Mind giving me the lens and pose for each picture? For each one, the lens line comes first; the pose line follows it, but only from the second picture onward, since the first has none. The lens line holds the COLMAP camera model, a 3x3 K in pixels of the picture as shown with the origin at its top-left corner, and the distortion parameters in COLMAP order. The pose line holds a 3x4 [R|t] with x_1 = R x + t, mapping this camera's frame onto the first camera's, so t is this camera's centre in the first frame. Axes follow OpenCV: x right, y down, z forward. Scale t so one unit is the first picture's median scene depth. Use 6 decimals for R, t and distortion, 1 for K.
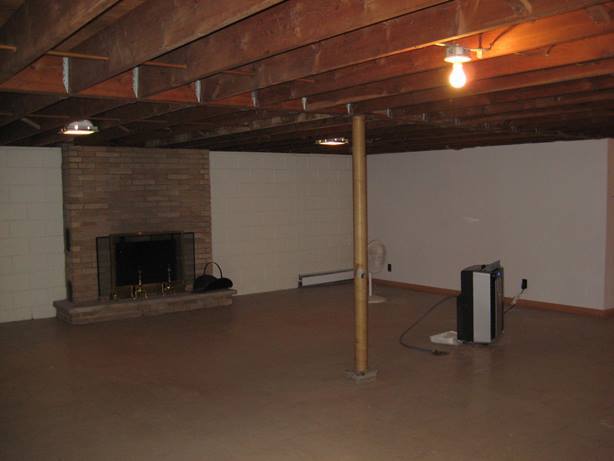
lens RADIAL K [[641.9, 0, 310.5], [0, 641.9, 227.9], [0, 0, 1]] dist [-0.149464, 0.230929]
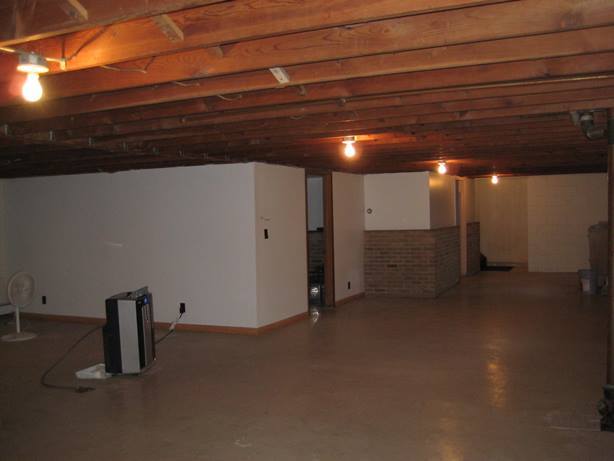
lens RADIAL K [[641.9, 0, 310.5], [0, 641.9, 227.9], [0, 0, 1]] dist [-0.149464, 0.230929]
pose [[0.892595, -0.024094, 0.450215, 0.140597], [0.041716, 0.998701, -0.029259, 0.002021], [-0.448925, 0.044897, 0.892441, 0.028934]]
